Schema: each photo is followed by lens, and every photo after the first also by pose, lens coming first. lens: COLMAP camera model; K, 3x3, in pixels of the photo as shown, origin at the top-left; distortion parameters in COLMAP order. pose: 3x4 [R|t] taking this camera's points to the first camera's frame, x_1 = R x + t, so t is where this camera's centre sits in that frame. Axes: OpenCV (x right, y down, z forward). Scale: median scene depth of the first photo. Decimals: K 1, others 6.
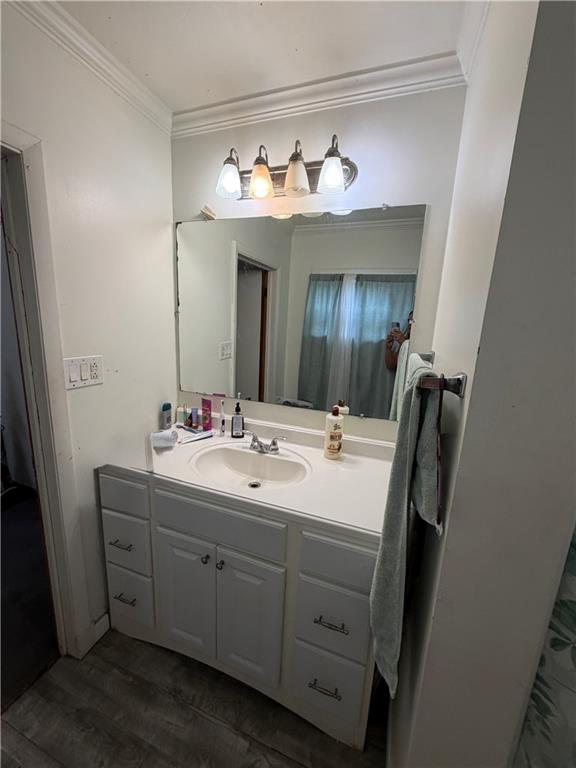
lens RADIAL K [[304.6, 0, 288.9], [0, 304.6, 383.8], [0, 0, 1]] dist [-0.000327, 0.000425]
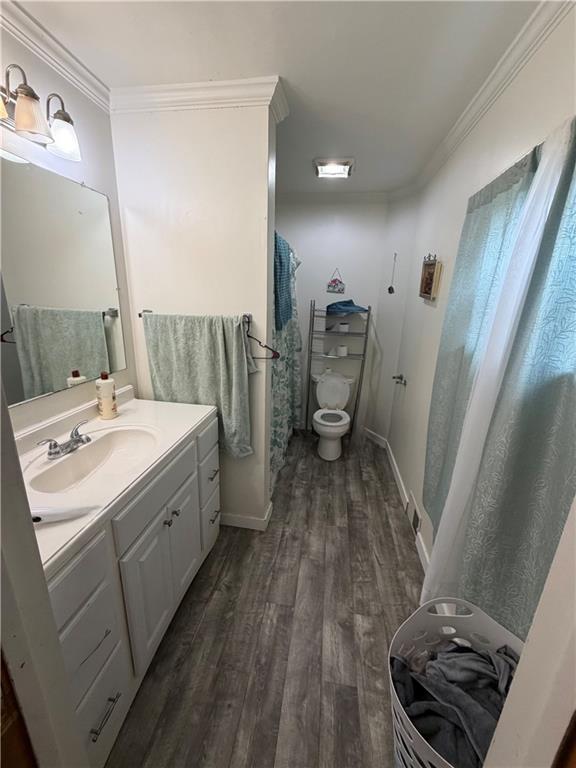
lens RADIAL K [[304.6, 0, 286.9], [0, 304.6, 384.9], [0, 0, 1]] dist [-0.000327, 0.000425]
pose [[-0.194703, -0.322875, 0.926198, -1.090057], [0.157019, 0.921831, 0.354361, -0.177654], [-0.968213, 0.214426, -0.128786, 0.566716]]
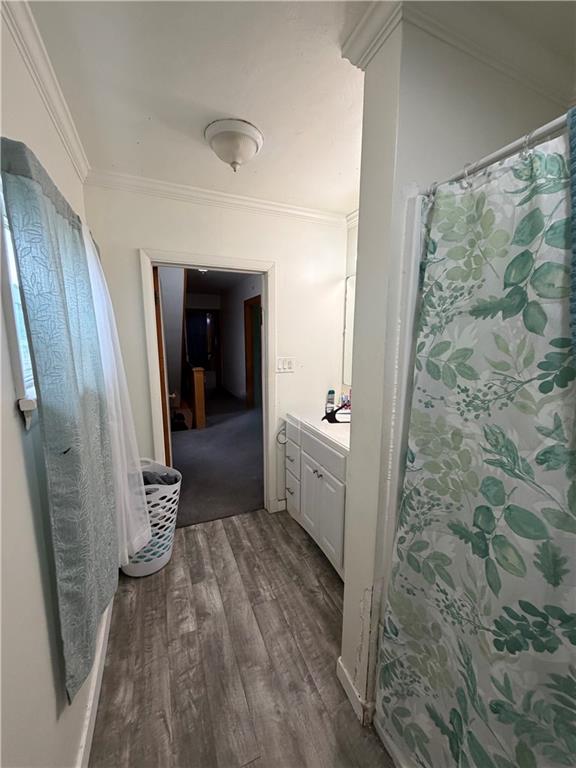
lens RADIAL K [[304.6, 0, 288.0], [0, 304.6, 382.8], [0, 0, 1]] dist [-0.000327, 0.000425]
pose [[0.682355, 0.078888, -0.726752, 0.785702], [-0.120472, 0.992702, -0.005355, 0.084212], [0.721026, 0.091207, 0.686879, -0.342669]]
